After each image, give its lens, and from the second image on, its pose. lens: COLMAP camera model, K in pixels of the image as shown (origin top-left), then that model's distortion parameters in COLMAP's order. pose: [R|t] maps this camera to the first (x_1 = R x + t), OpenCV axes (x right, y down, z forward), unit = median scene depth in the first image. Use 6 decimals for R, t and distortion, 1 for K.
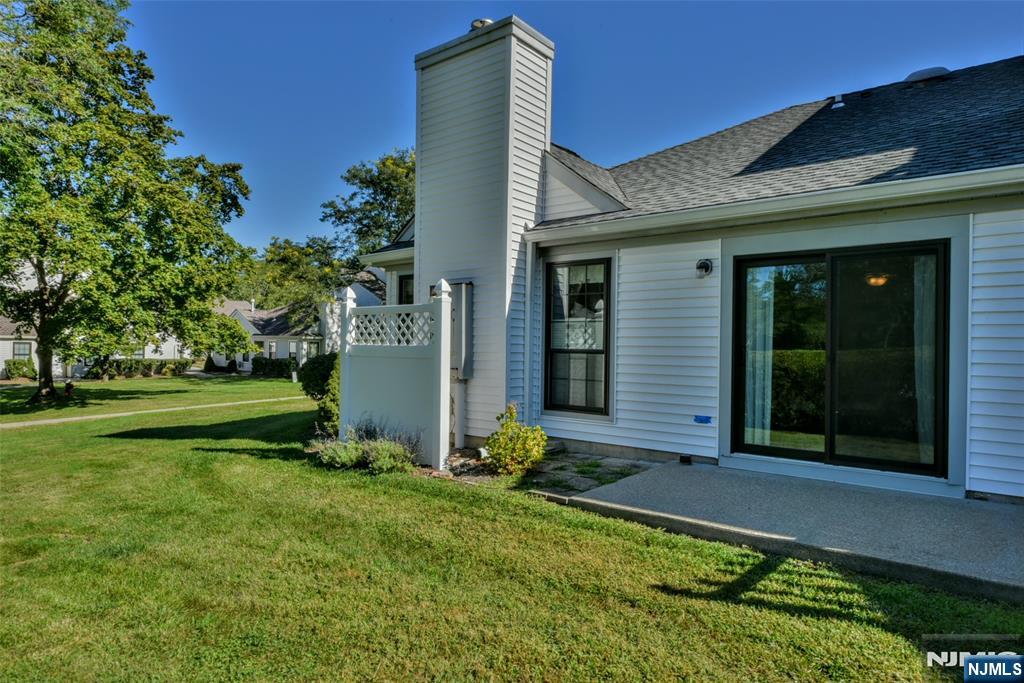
lens RADIAL K [[609.9, 0, 509.4], [0, 609.9, 342.9], [0, 0, 1]] dist [-0.004990, -0.000024]
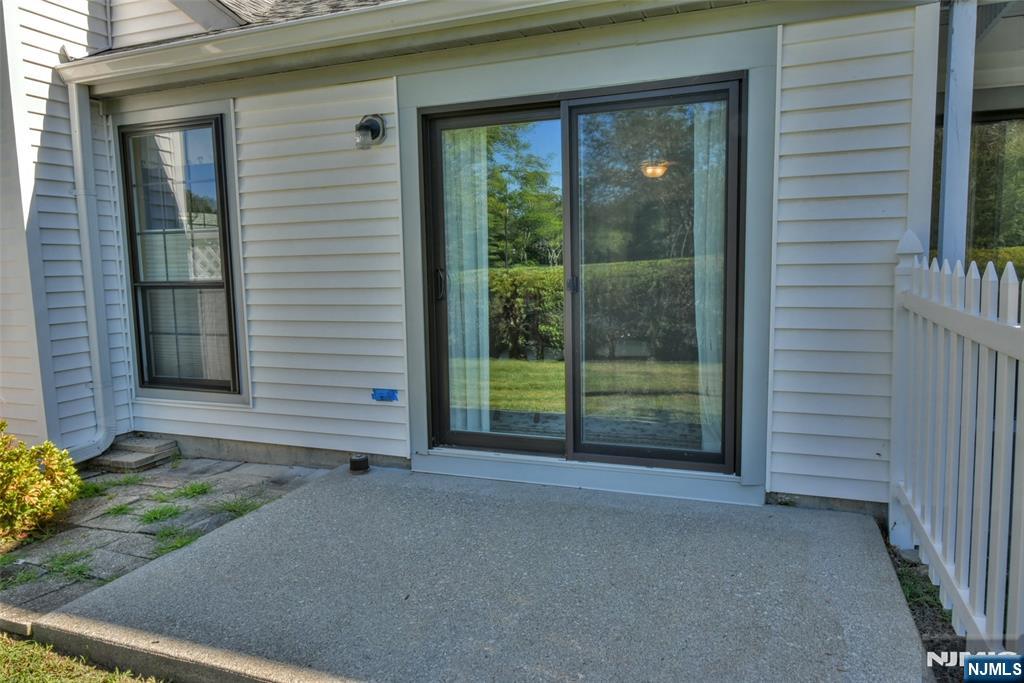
lens RADIAL K [[697.6, 0, 511.4], [0, 697.6, 339.3], [0, 0, 1]] dist [-0.000030, 0.000537]
pose [[0.947509, -0.066950, 0.312640, 0.226086], [0.031271, 0.992548, 0.117777, -0.003476], [-0.318196, -0.101818, 0.942542, 0.330297]]
